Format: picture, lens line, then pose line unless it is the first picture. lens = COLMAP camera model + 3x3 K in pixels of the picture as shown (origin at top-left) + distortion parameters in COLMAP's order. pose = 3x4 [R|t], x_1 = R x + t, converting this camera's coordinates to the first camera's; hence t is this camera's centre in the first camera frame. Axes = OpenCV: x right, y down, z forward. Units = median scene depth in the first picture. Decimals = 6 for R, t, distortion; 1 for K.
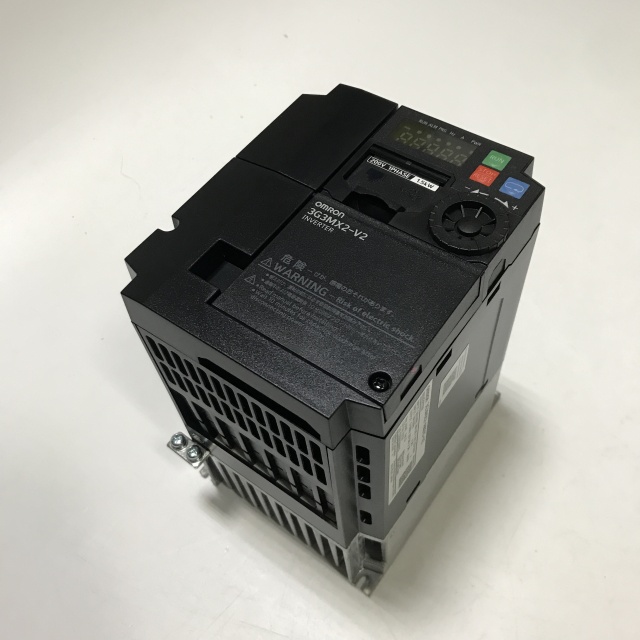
lens RADIAL K [[706.0, 0, 320.0], [0, 706.0, 320.0], [0, 0, 1]] dist [0.099402, -0.449819]
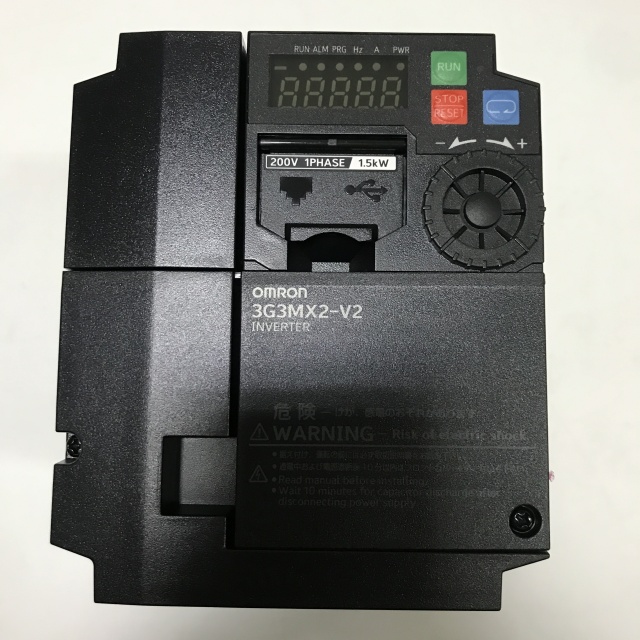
lens RADIAL K [[706.0, 0, 320.0], [0, 706.0, 320.0], [0, 0, 1]] dist [0.099402, -0.449819]
pose [[0.813774, -0.565894, 0.132423, -0.053557], [0.443069, 0.751525, 0.488774, -0.426725], [-0.376113, -0.339079, 0.862302, 0.440598]]
